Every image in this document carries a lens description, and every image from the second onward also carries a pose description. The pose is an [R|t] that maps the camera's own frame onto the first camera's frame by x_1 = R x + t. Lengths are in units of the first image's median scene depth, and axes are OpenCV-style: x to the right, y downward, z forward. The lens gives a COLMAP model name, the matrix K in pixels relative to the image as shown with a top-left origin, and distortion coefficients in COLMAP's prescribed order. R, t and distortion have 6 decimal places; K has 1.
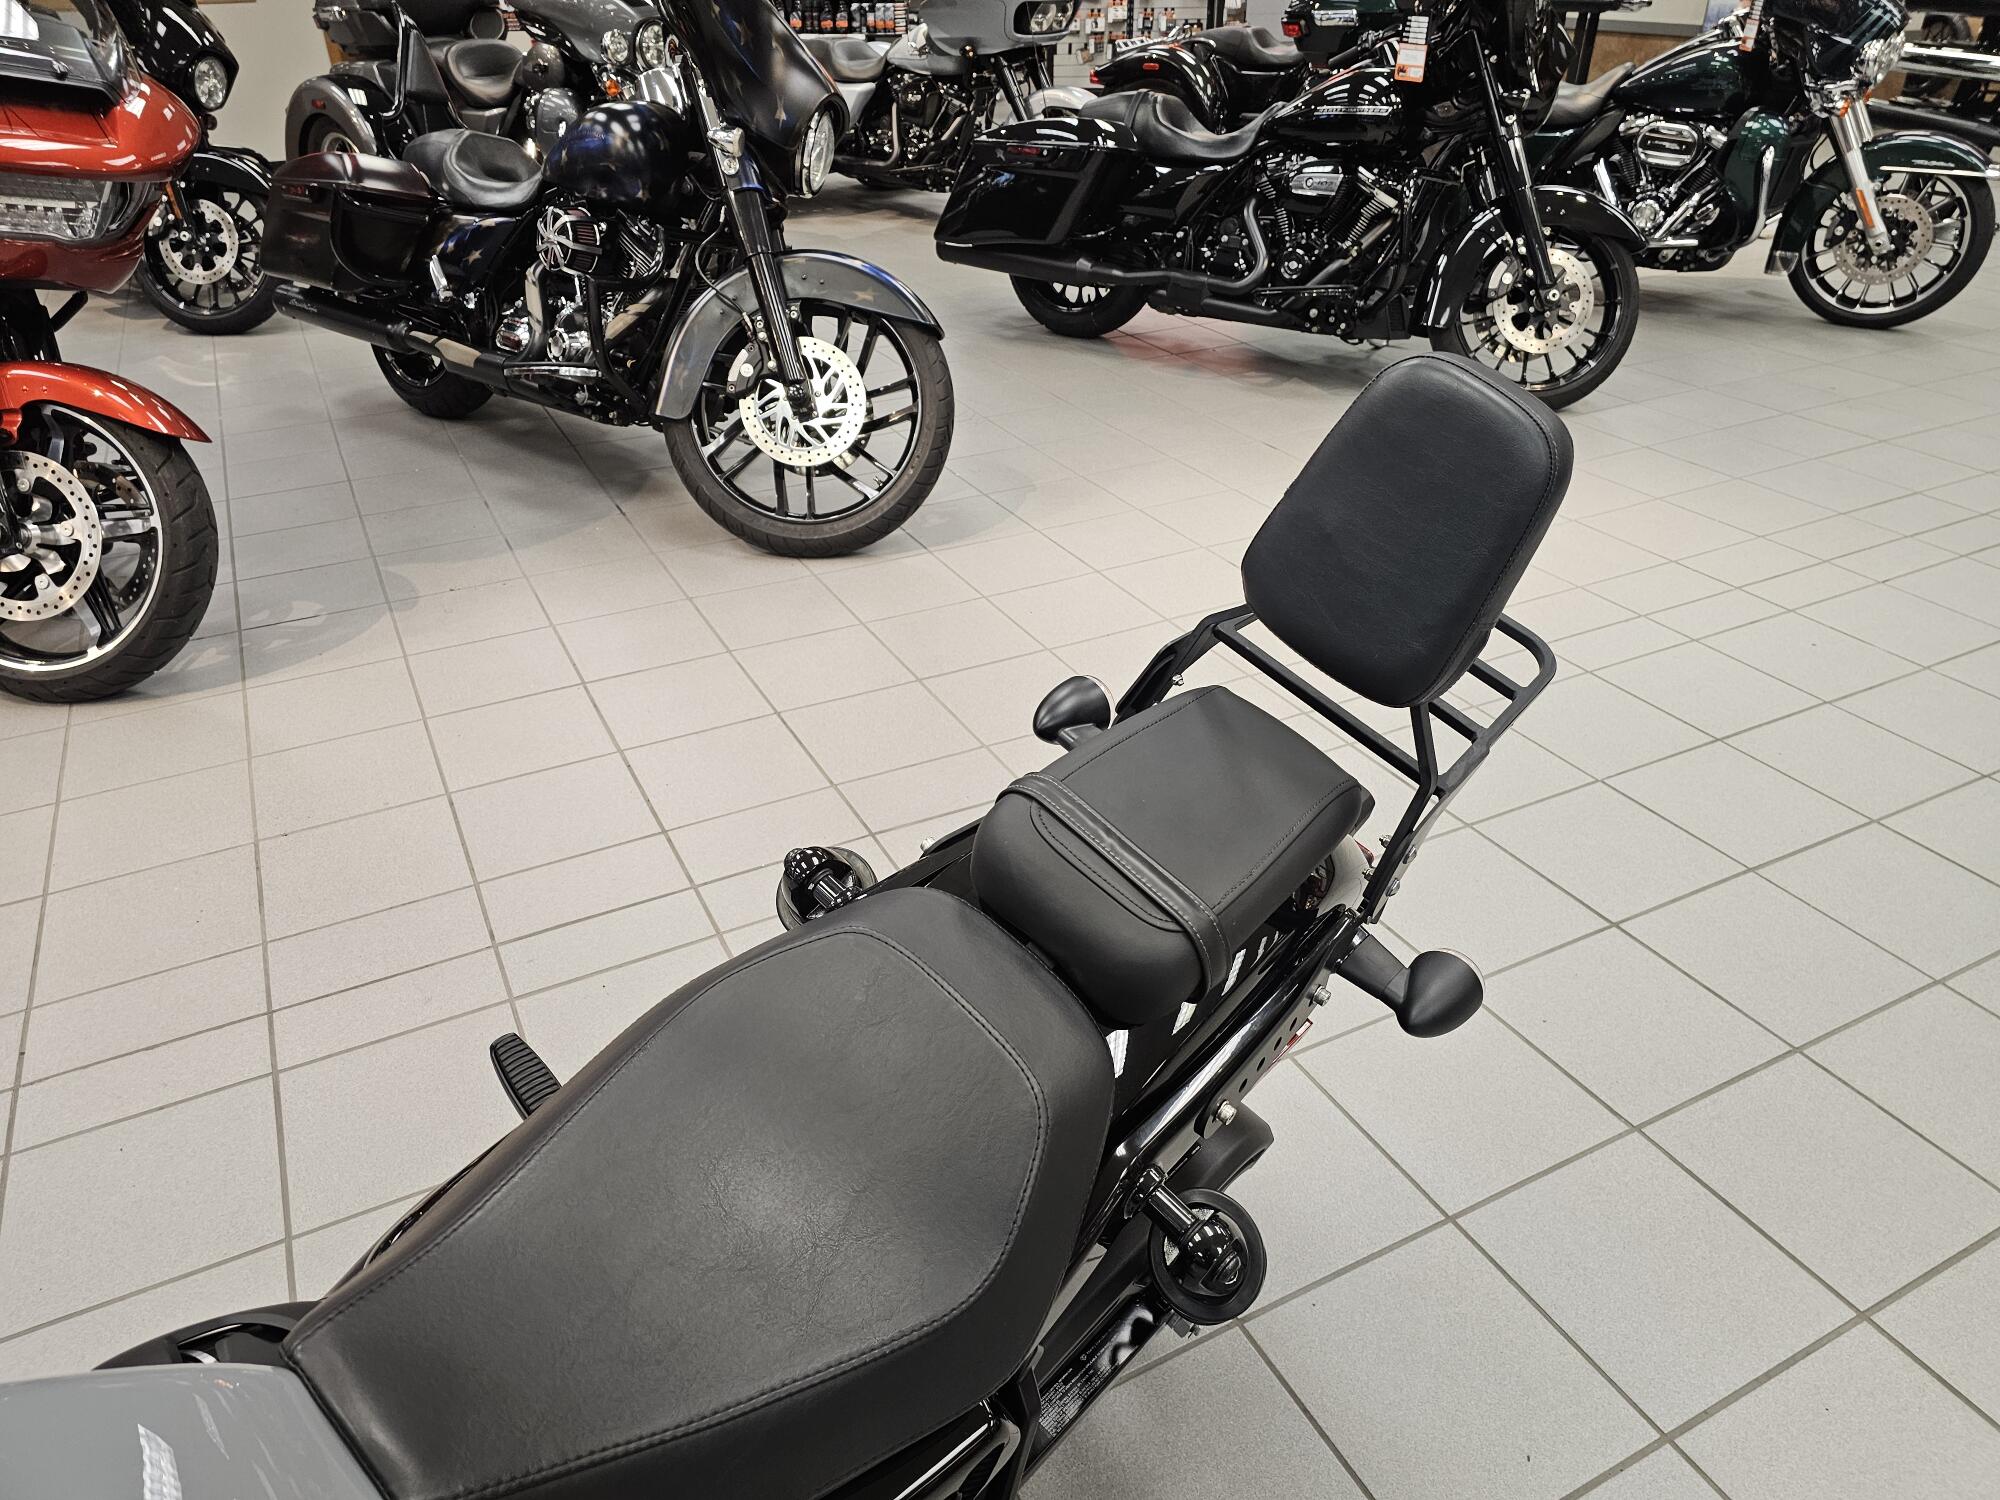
lens RADIAL K [[1349.0, 0, 999.8], [0, 1349.0, 760.6], [0, 0, 1]] dist [0.056319, -0.050036]
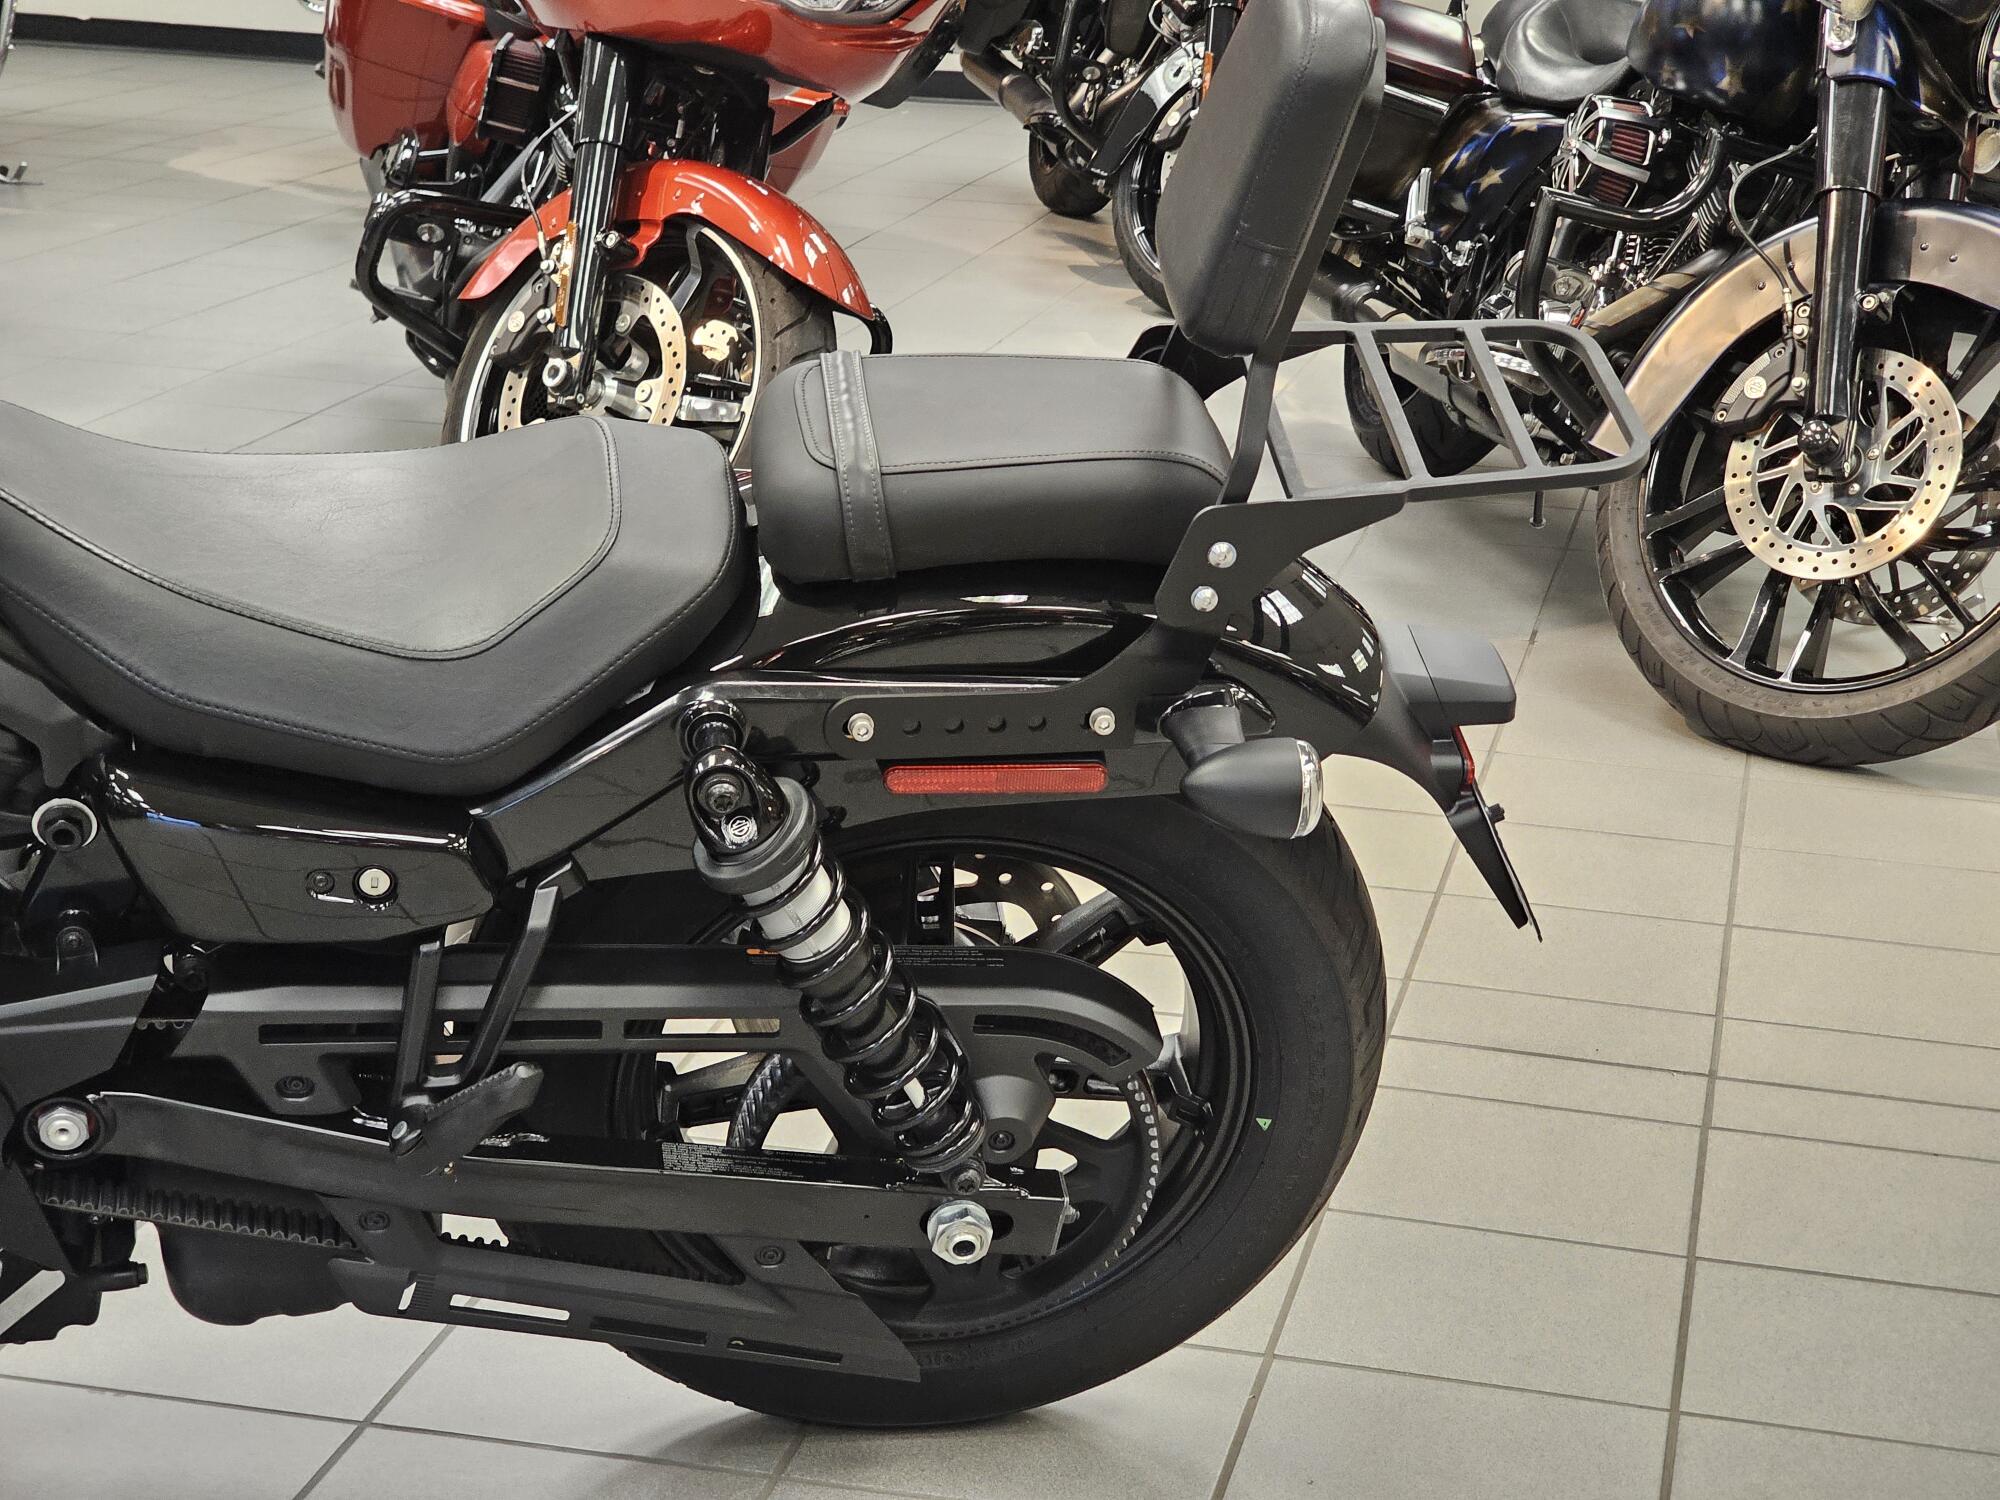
lens RADIAL K [[3919.2, 0, 998.3], [0, 3919.2, 844.7], [0, 0, 1]] dist [-0.029996, 1.002300]
pose [[0.773372, 0.221055, -0.594163, 0.455992], [-0.374886, 0.915273, -0.147434, 0.179373], [0.511230, 0.336765, 0.790717, -0.250187]]
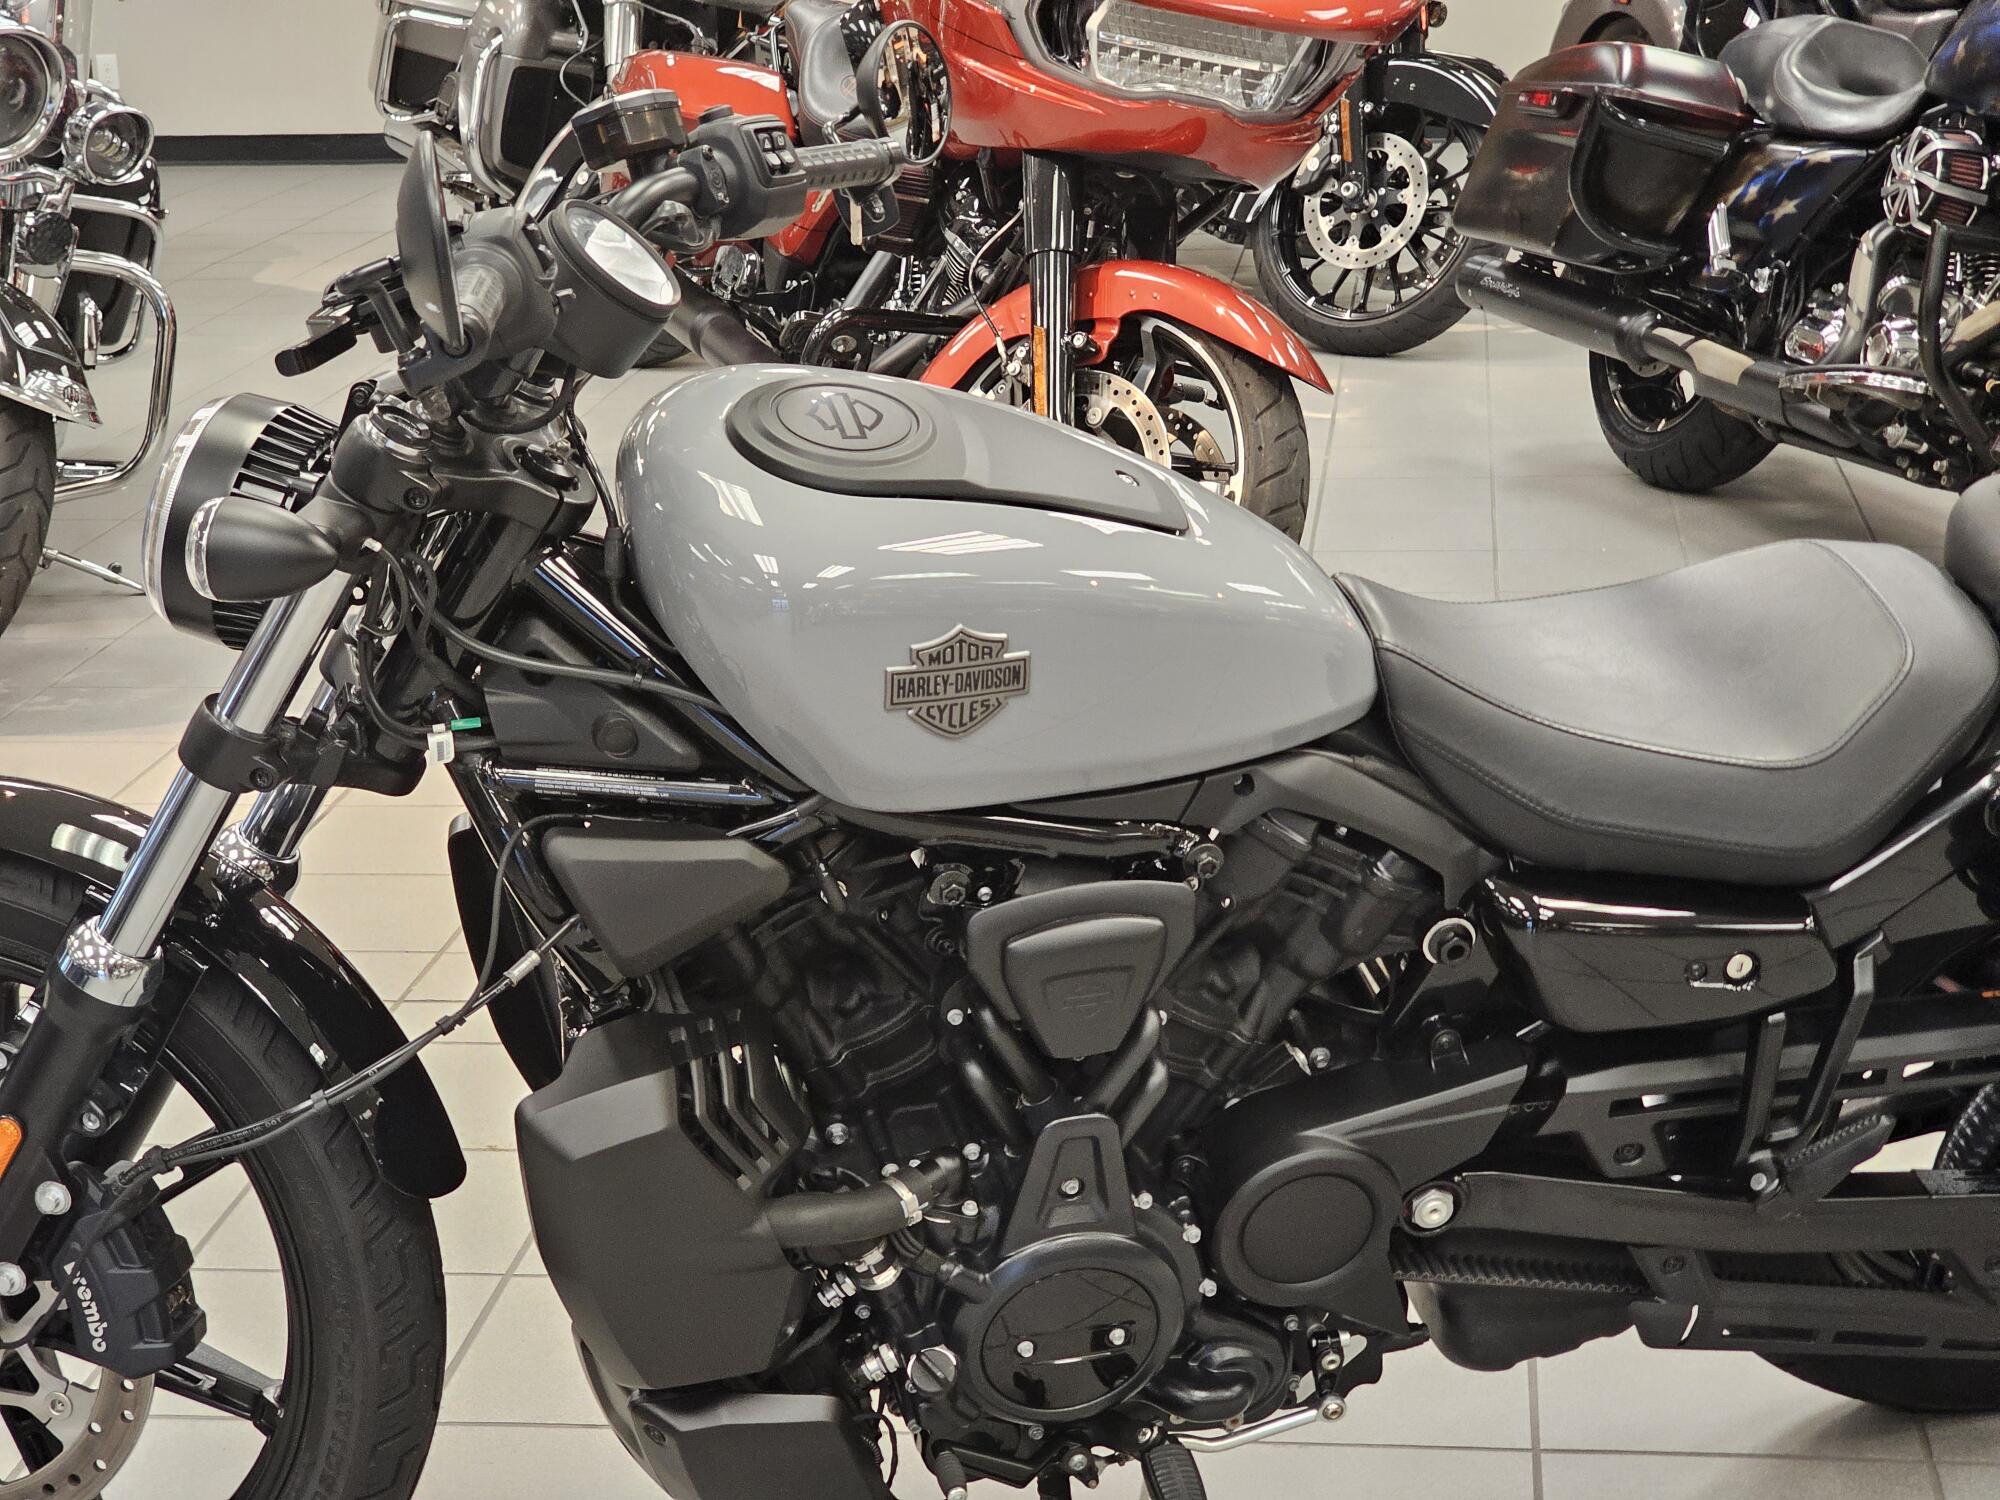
lens RADIAL K [[3886.2, 0, 1000.0], [0, 3886.2, 750.0], [0, 0, 1]] dist [0.013013, 0.607160]
pose [[0.833207, 0.133450, -0.536617, 0.265661], [-0.276148, 0.941185, -0.194714, 0.270483], [0.479071, 0.310422, 0.821054, -0.468333]]
